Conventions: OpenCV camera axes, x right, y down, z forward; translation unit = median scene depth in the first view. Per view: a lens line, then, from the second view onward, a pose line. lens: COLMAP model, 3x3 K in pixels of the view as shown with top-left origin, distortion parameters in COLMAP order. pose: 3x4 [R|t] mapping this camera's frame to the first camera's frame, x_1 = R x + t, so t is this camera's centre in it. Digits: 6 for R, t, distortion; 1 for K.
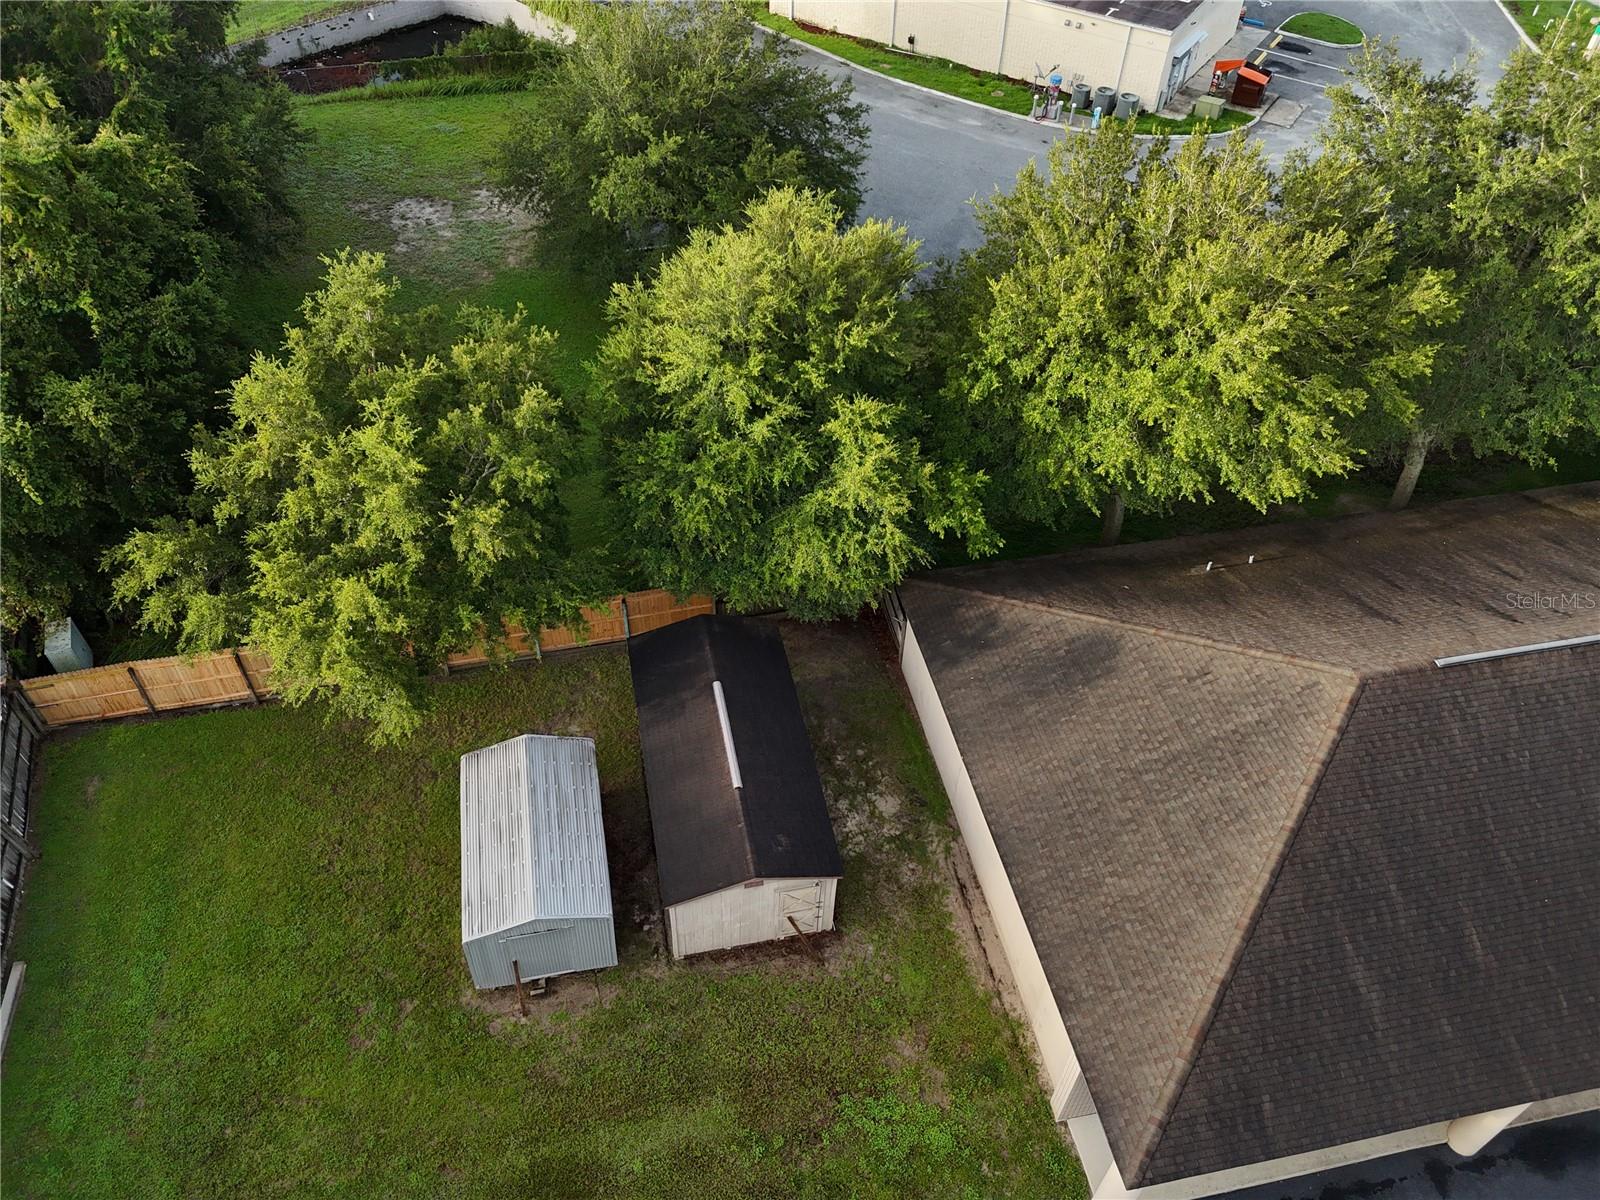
lens RADIAL K [[1178.2, 0, 800.0], [0, 1178.2, 600.0], [0, 0, 1]] dist [0.067677, -0.060360]
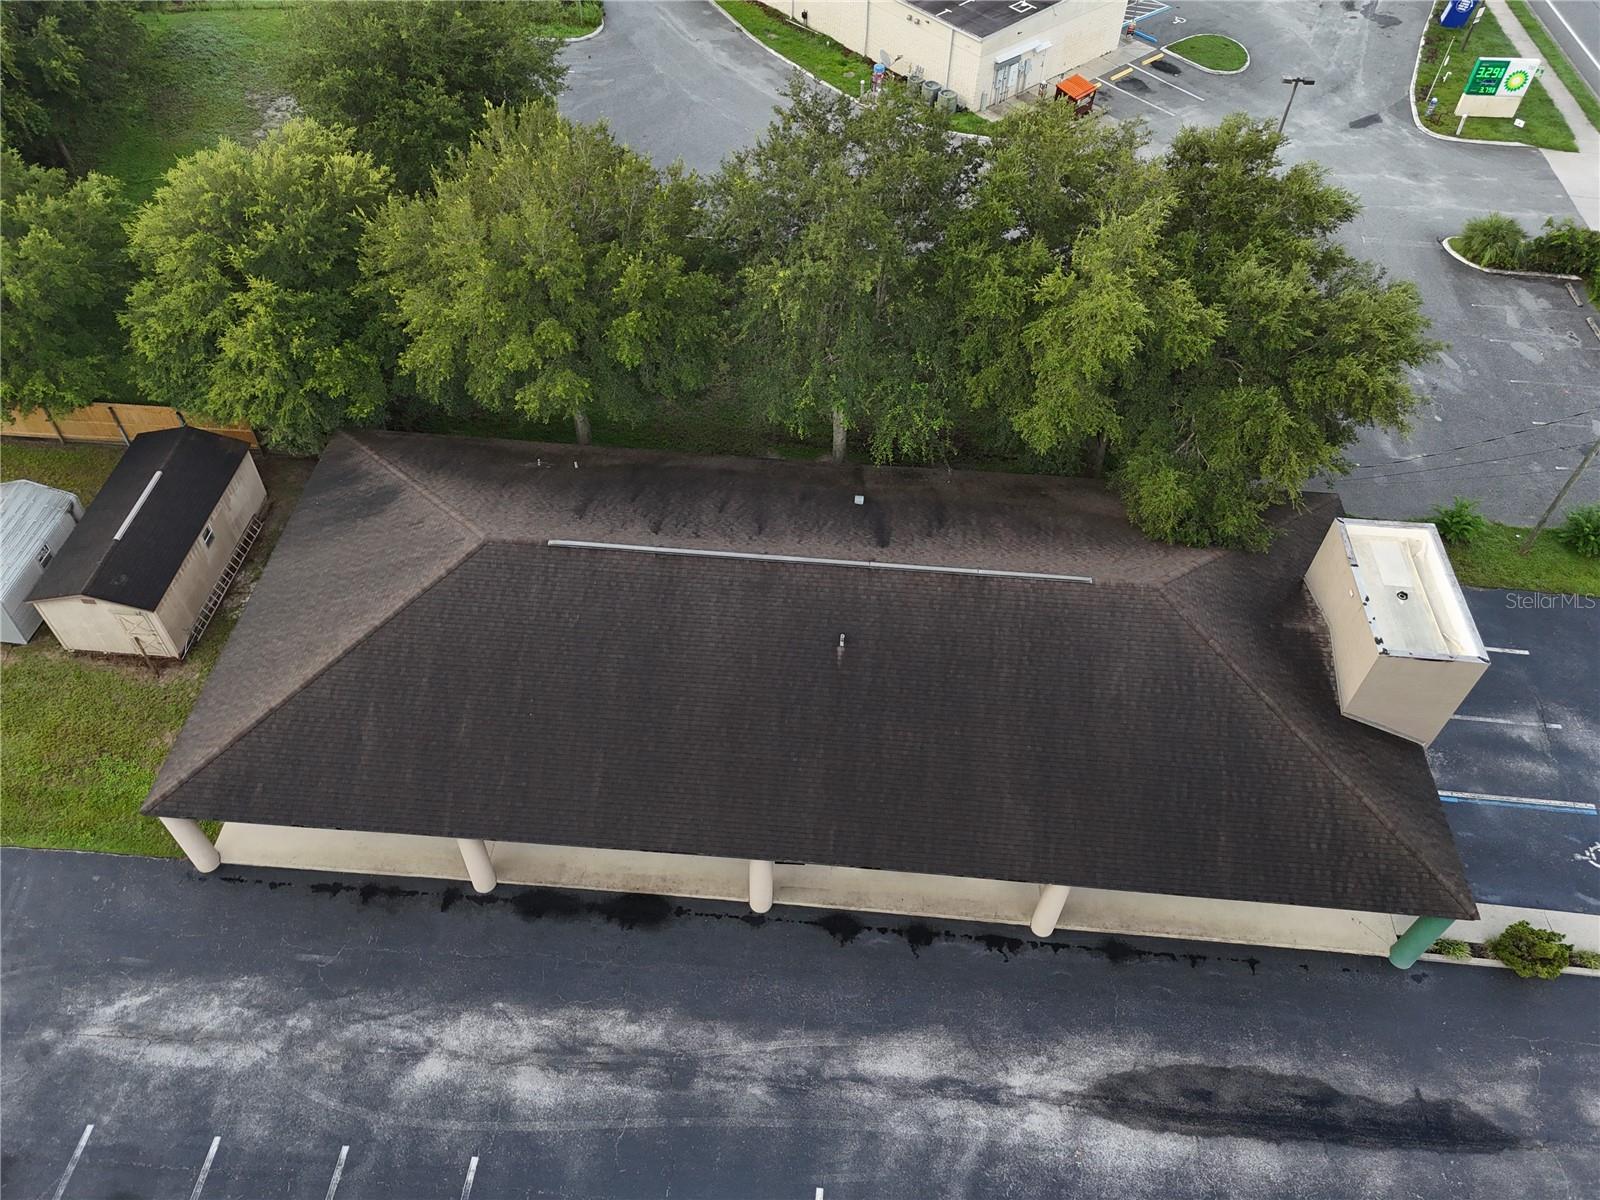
lens RADIAL K [[1178.2, 0, 800.0], [0, 1178.2, 600.0], [0, 0, 1]] dist [0.067677, -0.060360]
pose [[0.960700, 0.208972, -0.182721, 0.969461], [-0.200665, 0.977630, 0.063038, -0.022284], [0.191807, -0.023895, 0.981142, -0.232254]]
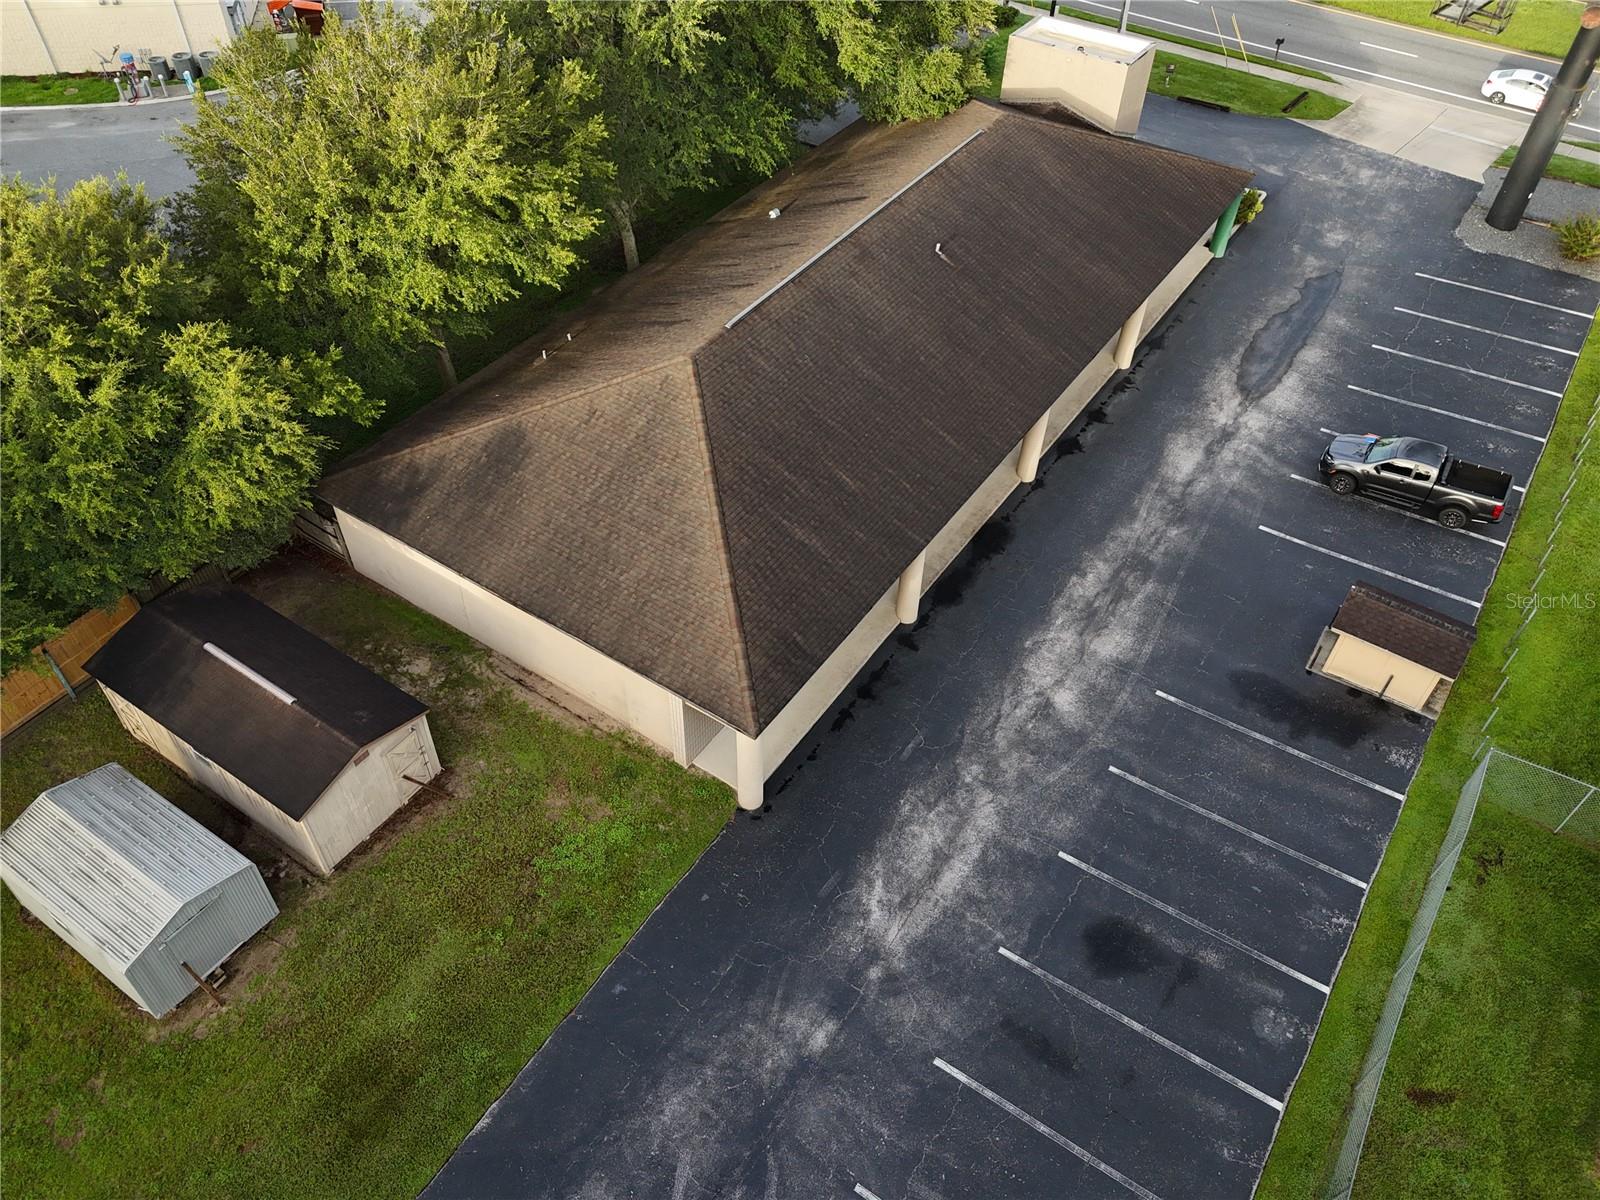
lens RADIAL K [[1178.2, 0, 800.0], [0, 1178.2, 600.0], [0, 0, 1]] dist [0.067677, -0.060360]
pose [[0.716346, -0.503101, 0.483464, -0.189000], [0.495175, 0.854721, 0.155740, 0.136007], [-0.491579, 0.127836, 0.861399, -0.135738]]
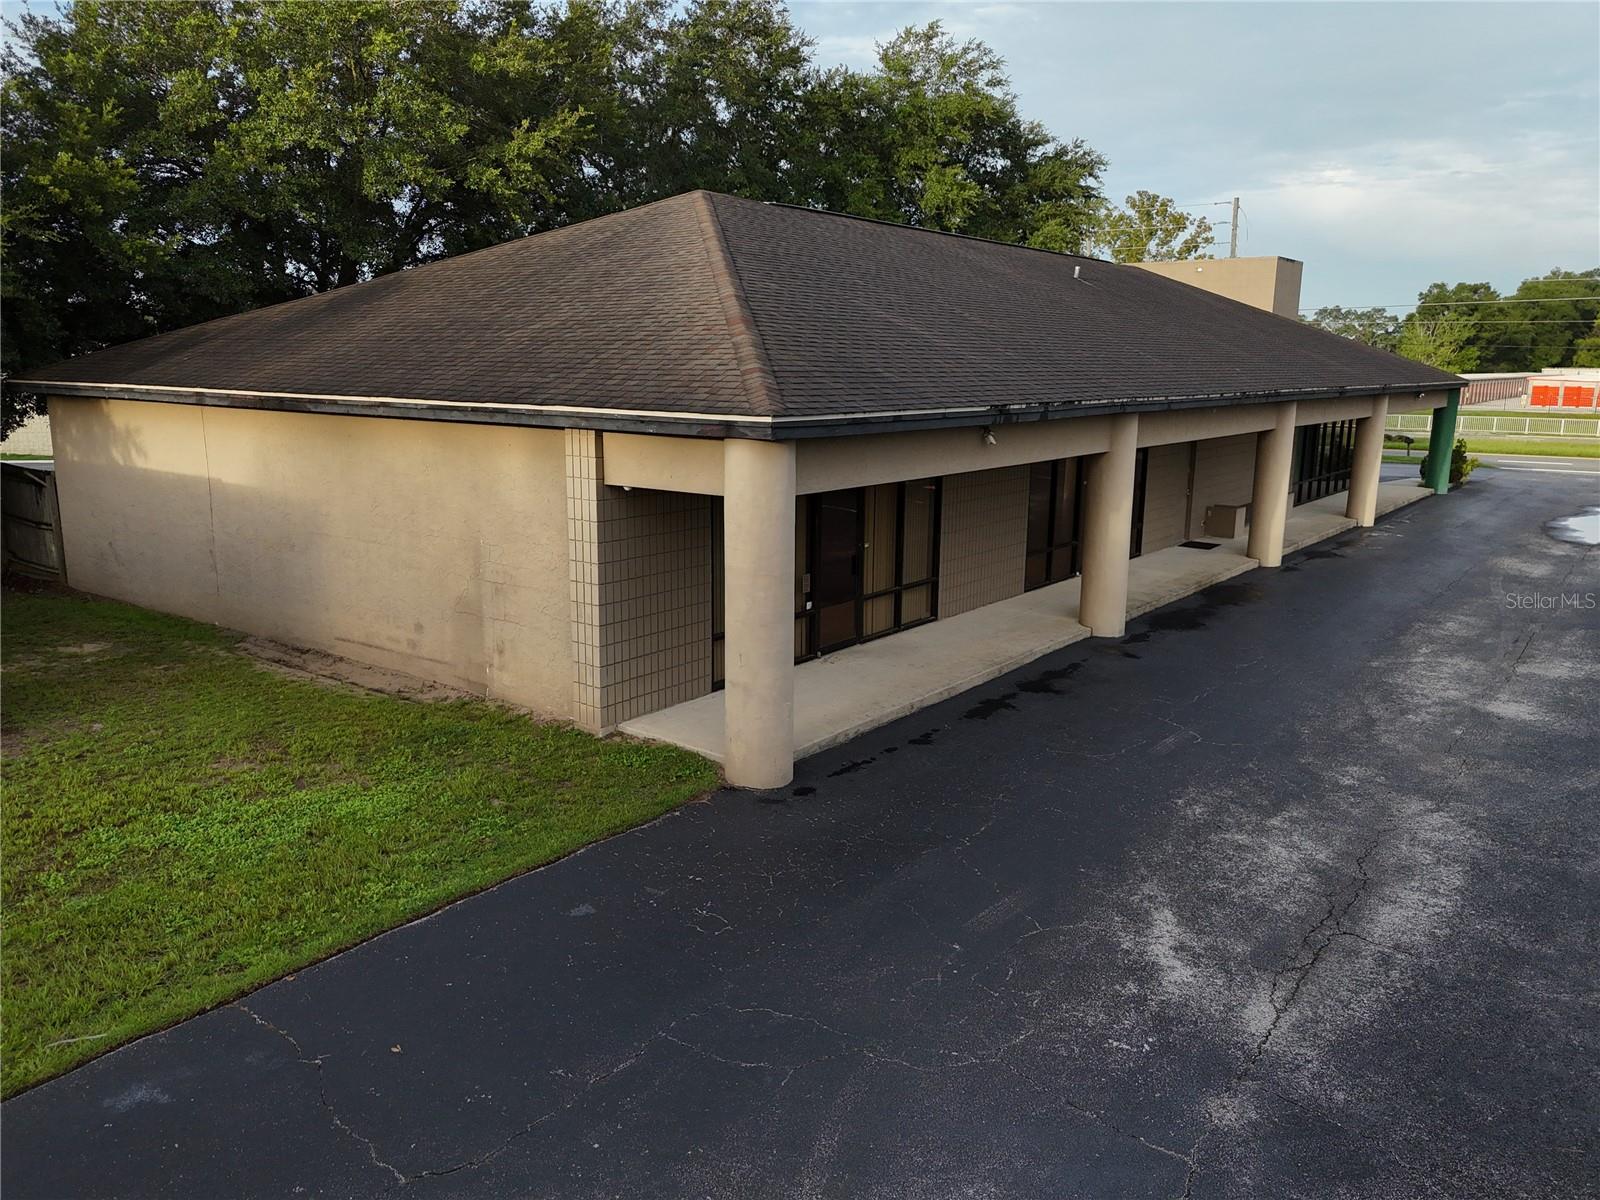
lens RADIAL K [[1178.2, 0, 800.0], [0, 1178.2, 600.0], [0, 0, 1]] dist [0.067677, -0.060360]
pose [[0.754435, -0.139588, 0.641361, -0.024175], [0.475293, 0.790079, -0.387133, 0.556705], [-0.452687, 0.596900, 0.662408, 0.545580]]
